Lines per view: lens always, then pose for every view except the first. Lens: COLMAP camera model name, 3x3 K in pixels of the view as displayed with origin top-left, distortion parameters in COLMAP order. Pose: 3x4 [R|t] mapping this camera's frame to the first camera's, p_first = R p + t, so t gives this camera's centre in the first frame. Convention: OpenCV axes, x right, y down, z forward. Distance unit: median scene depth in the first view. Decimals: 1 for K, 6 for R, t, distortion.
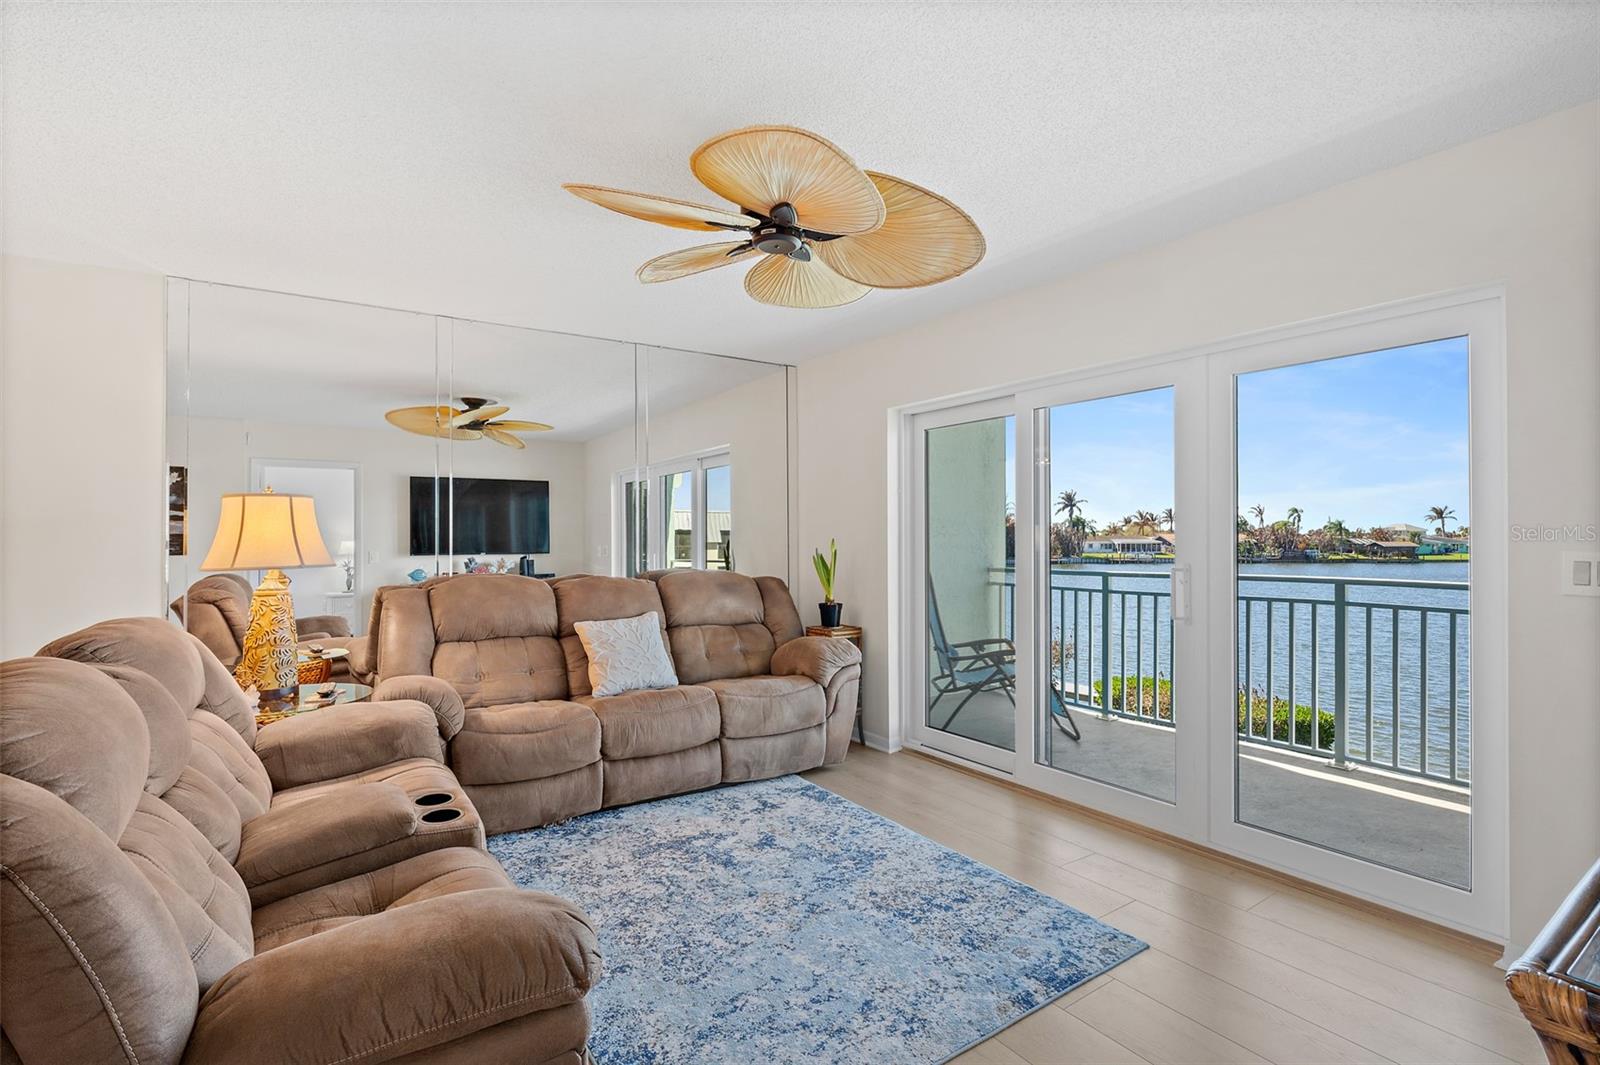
lens RADIAL K [[747.7, 0, 794.1], [0, 747.7, 538.9], [0, 0, 1]] dist [-0.013286, 0.000241]
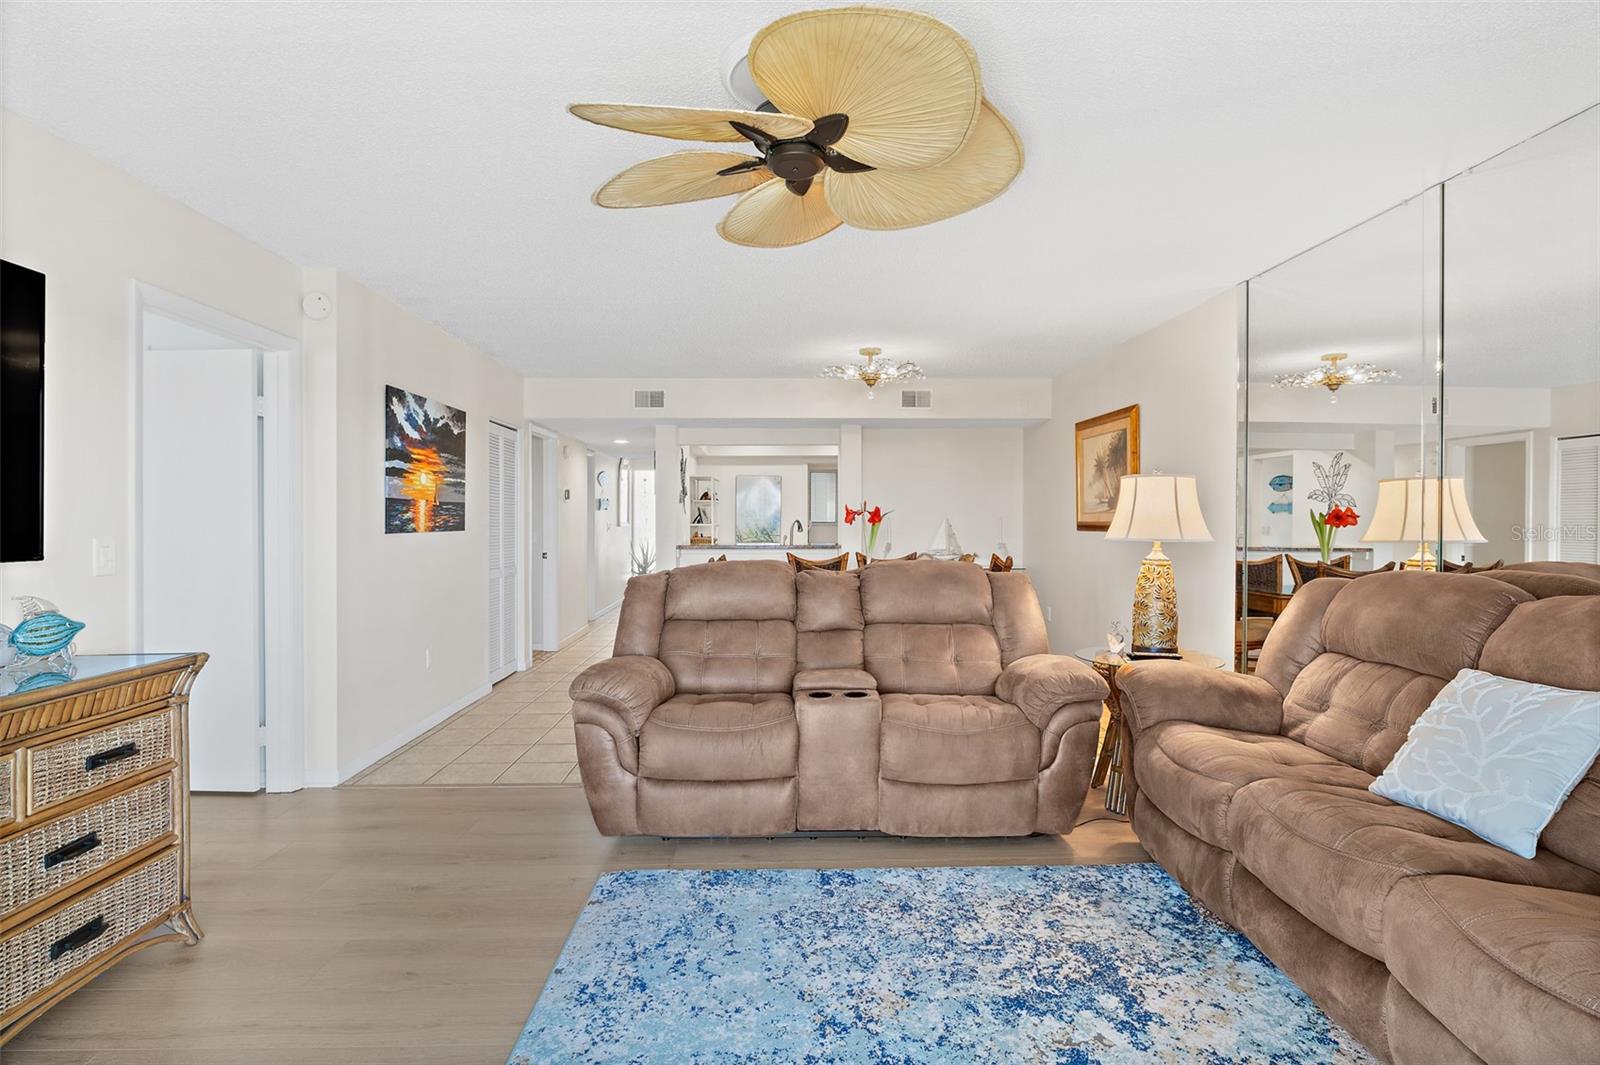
lens RADIAL K [[747.7, 0, 800.3], [0, 747.7, 525.1], [0, 0, 1]] dist [-0.013286, 0.000241]
pose [[-0.526101, 0.009827, -0.850365, 0.606405], [-0.002977, 0.999906, 0.013397, -0.000567], [0.850417, 0.009580, -0.526022, 1.248993]]
